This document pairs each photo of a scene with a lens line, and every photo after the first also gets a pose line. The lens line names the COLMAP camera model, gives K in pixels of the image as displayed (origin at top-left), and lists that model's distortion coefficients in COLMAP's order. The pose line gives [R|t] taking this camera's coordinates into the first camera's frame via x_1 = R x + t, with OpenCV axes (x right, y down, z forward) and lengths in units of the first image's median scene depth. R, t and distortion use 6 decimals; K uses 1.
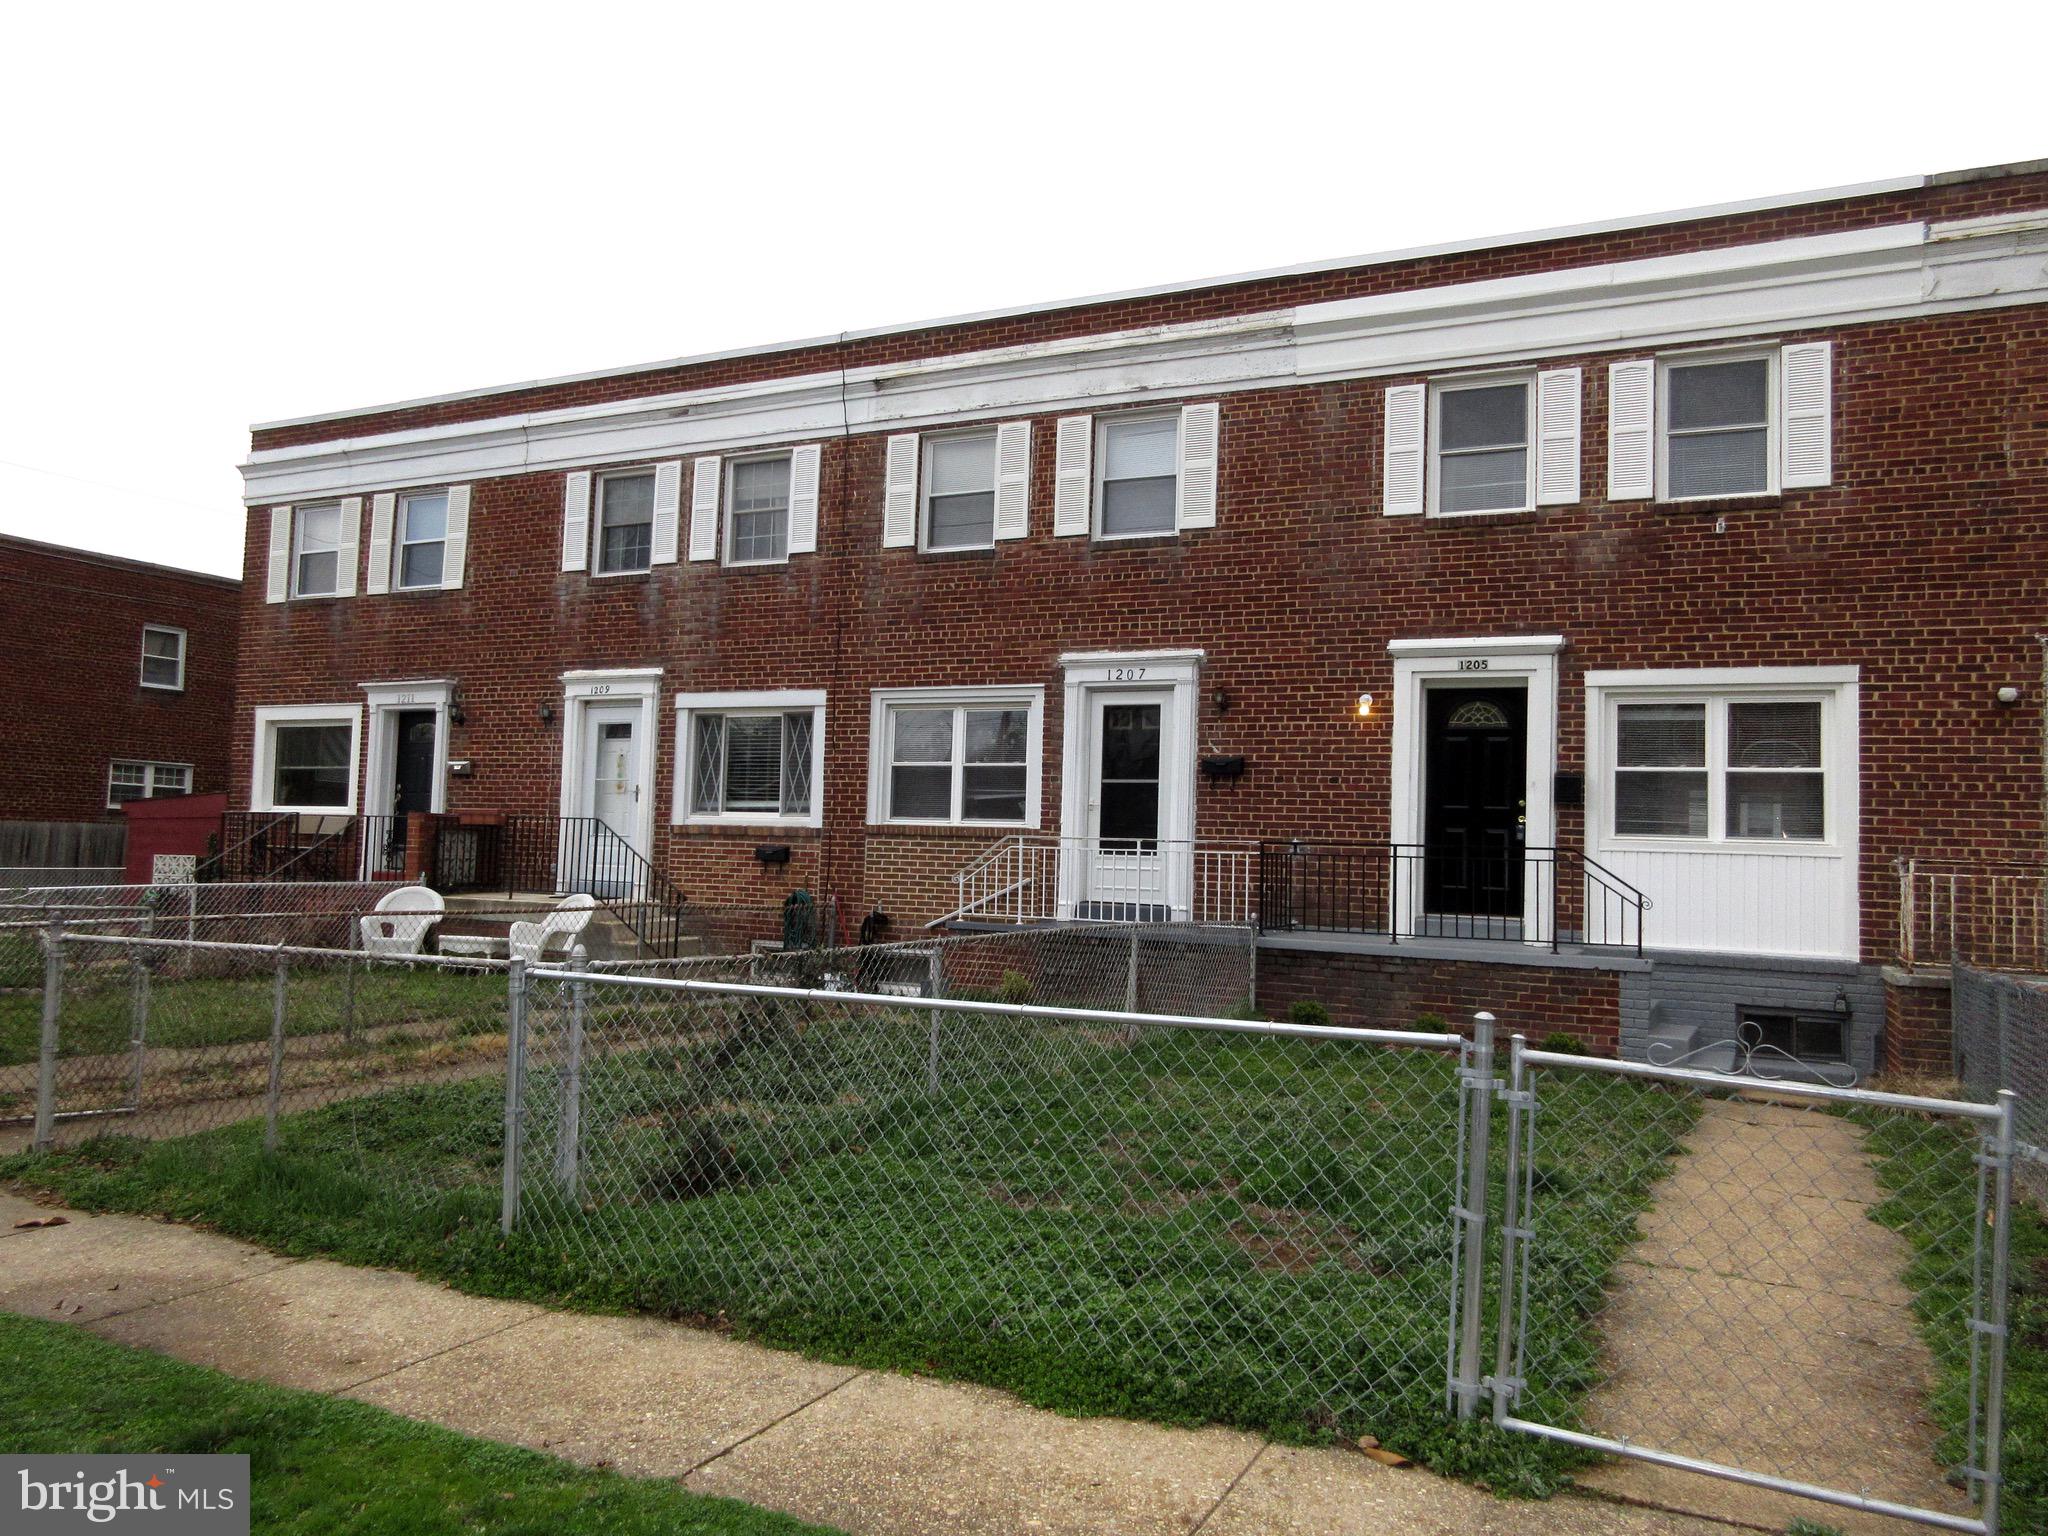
lens RADIAL K [[1501.2, 0, 1022.0], [0, 1501.2, 757.1], [0, 0, 1]] dist [0.008853, -0.003308]
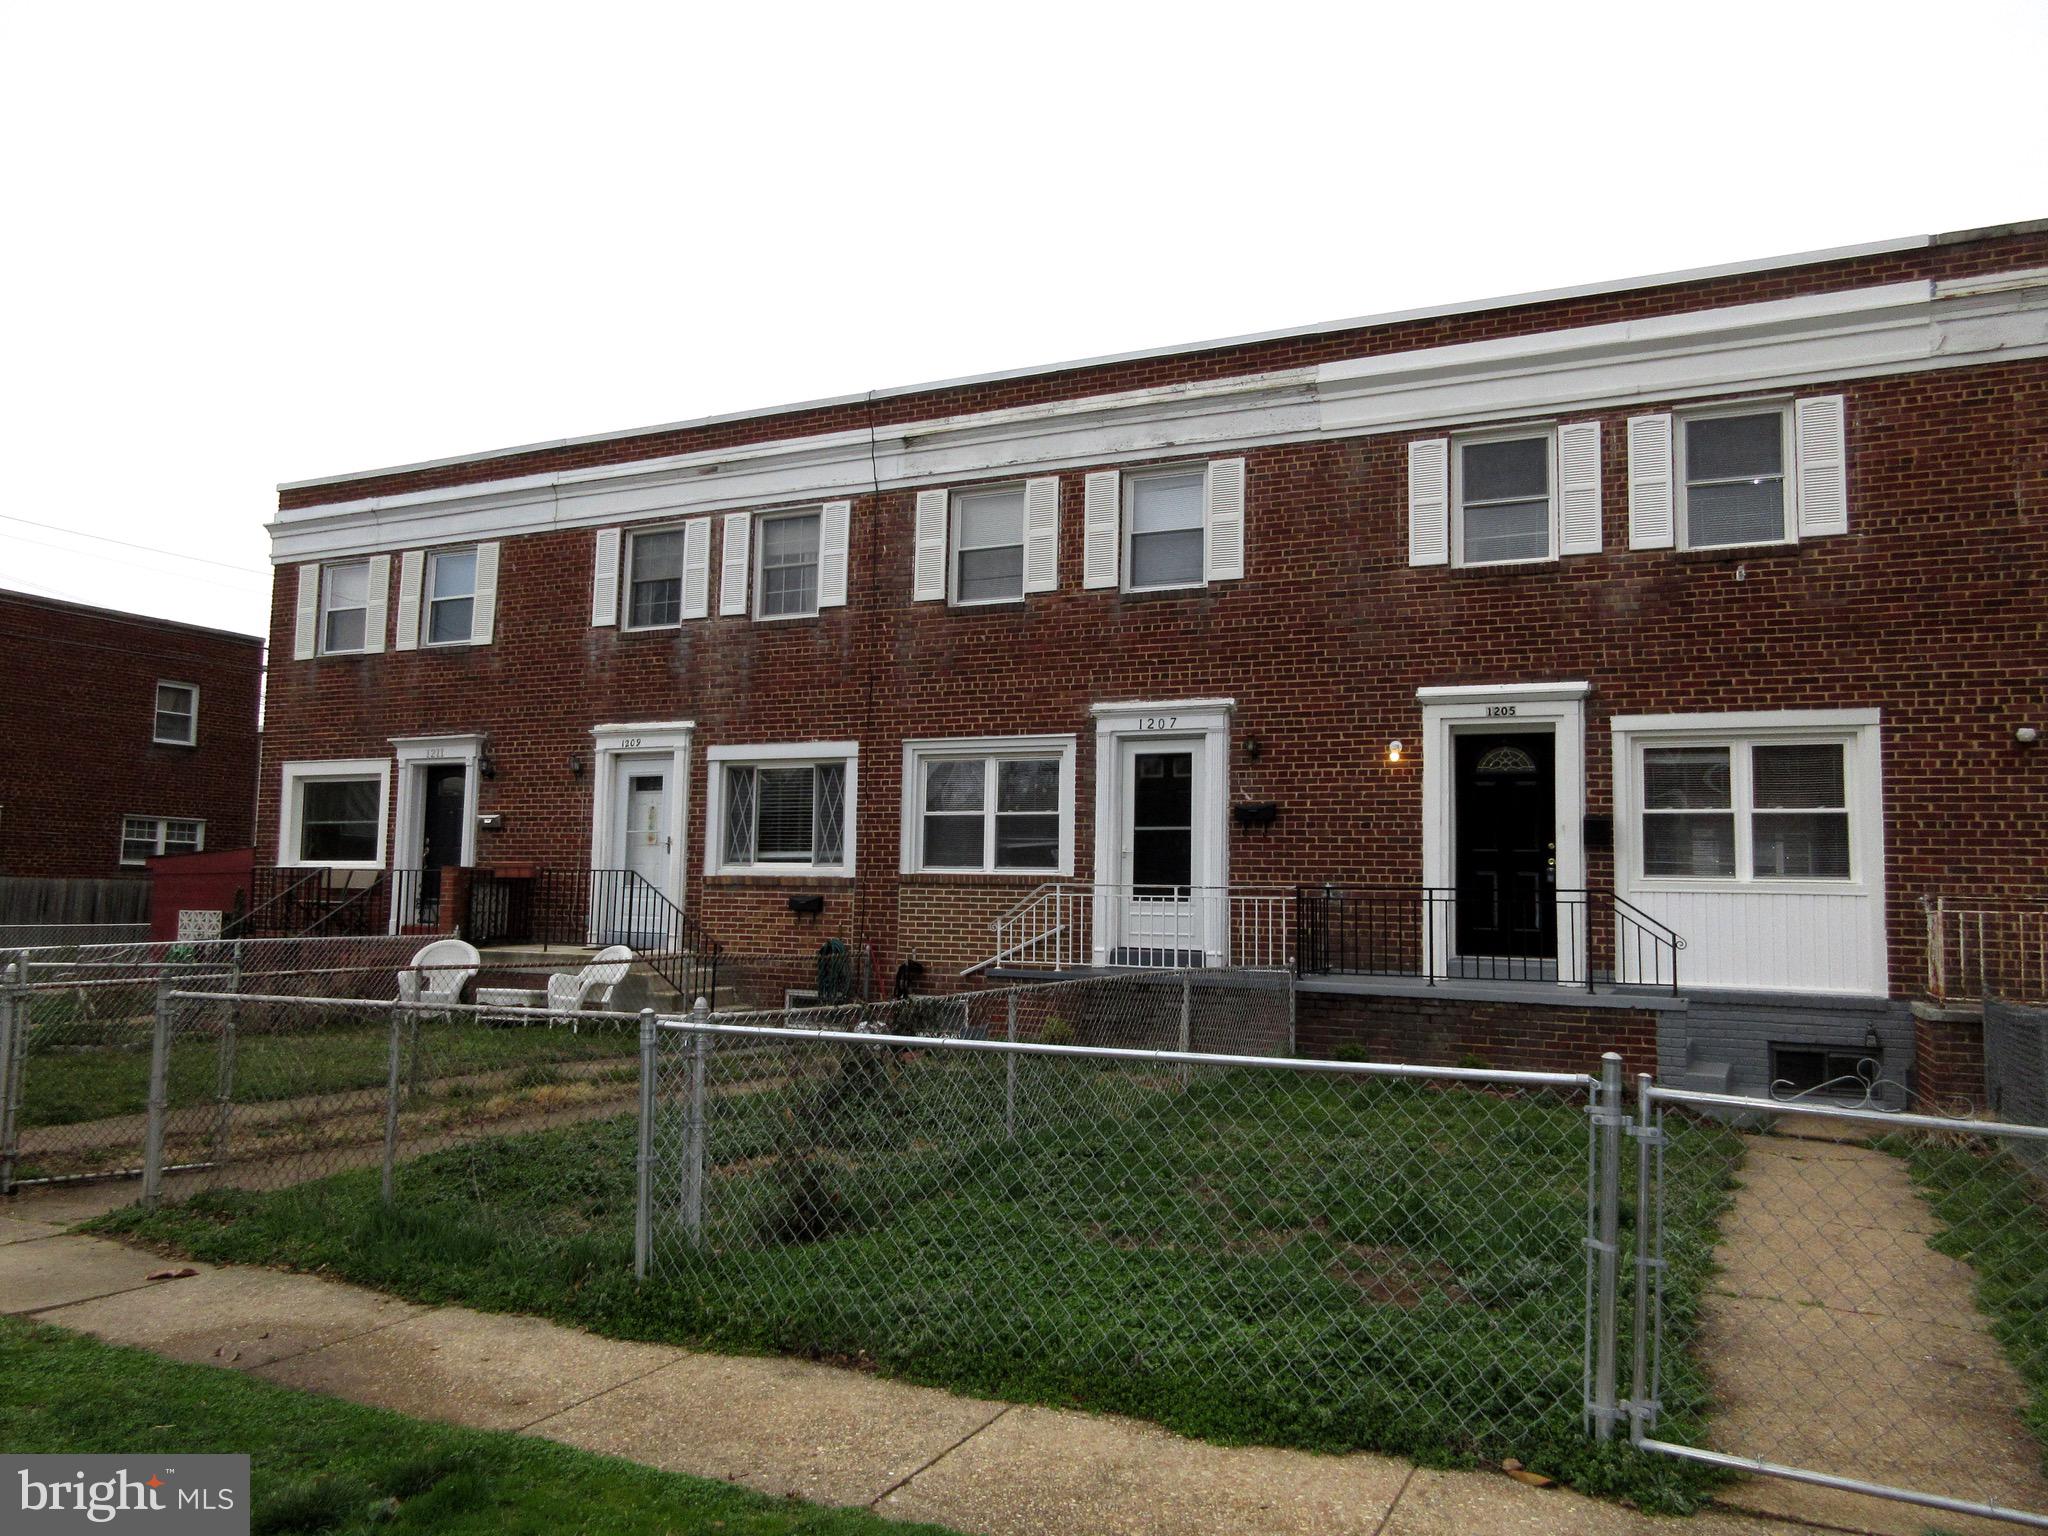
lens RADIAL K [[1501.2, 0, 1020.8], [0, 1501.2, 760.0], [0, 0, 1]] dist [0.008853, -0.003308]
pose [[0.999905, -0.010514, 0.008933, -0.038164], [0.010756, 0.999566, -0.027419, -0.003731], [-0.008641, 0.027512, 0.999584, -0.019957]]
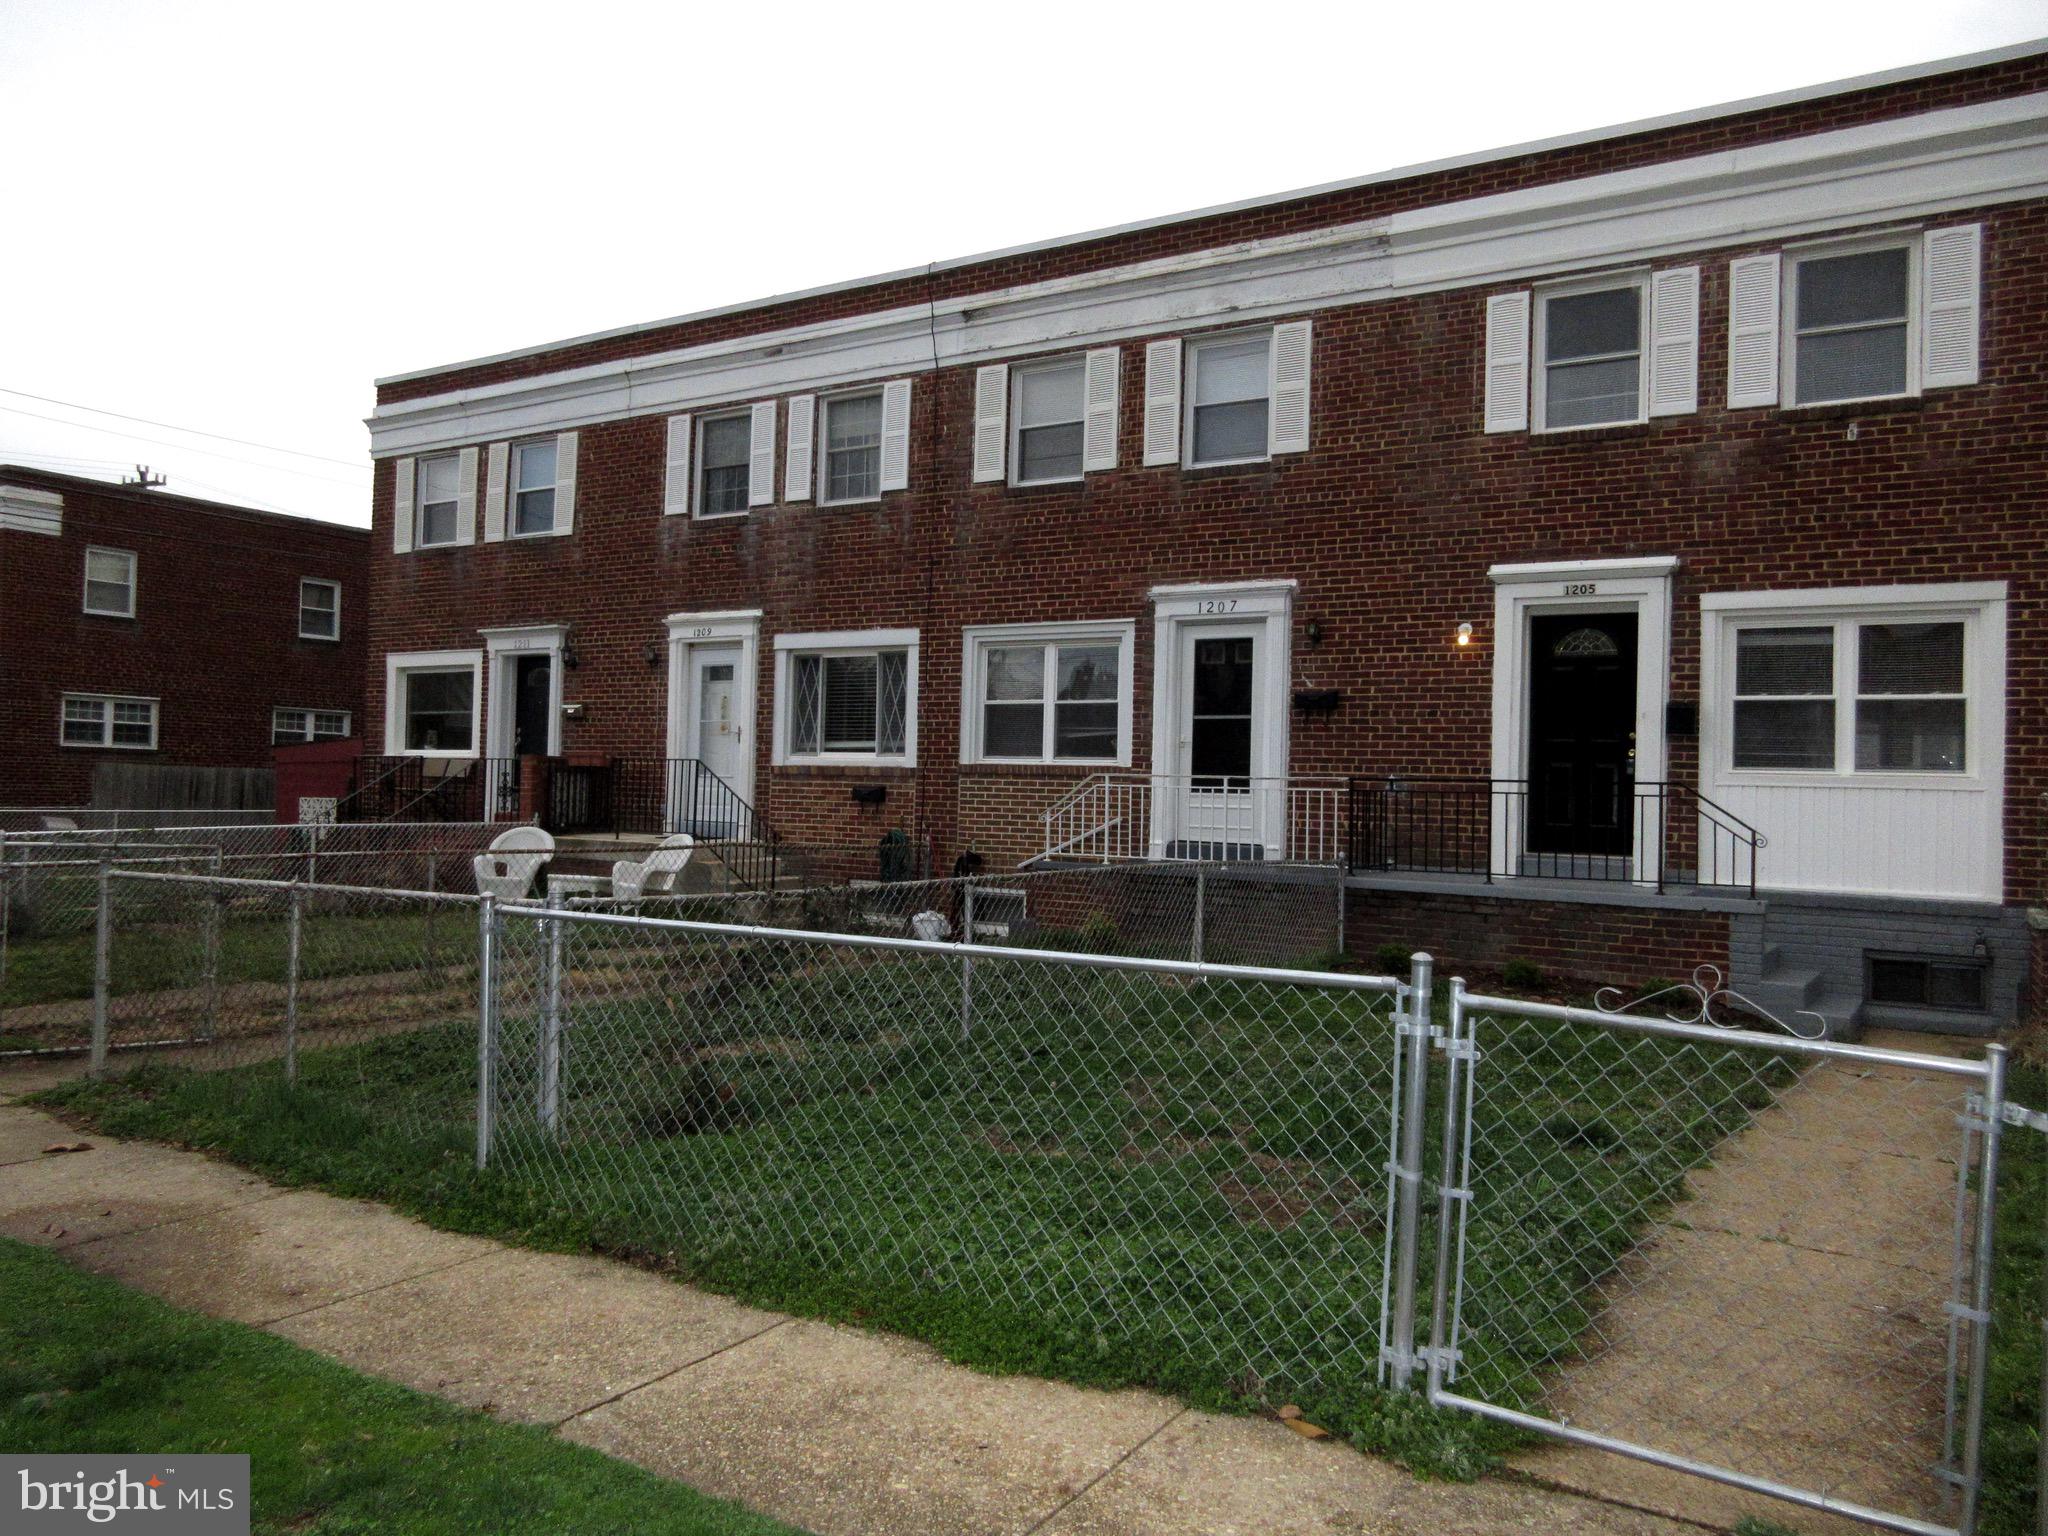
lens RADIAL K [[1501.2, 0, 1029.4], [0, 1501.2, 754.6], [0, 0, 1]] dist [0.008853, -0.003308]
pose [[0.994823, -0.007402, -0.101352, 0.054244], [0.011120, 0.999284, 0.036169, 0.004499], [0.101011, -0.037109, 0.994193, 0.024319]]
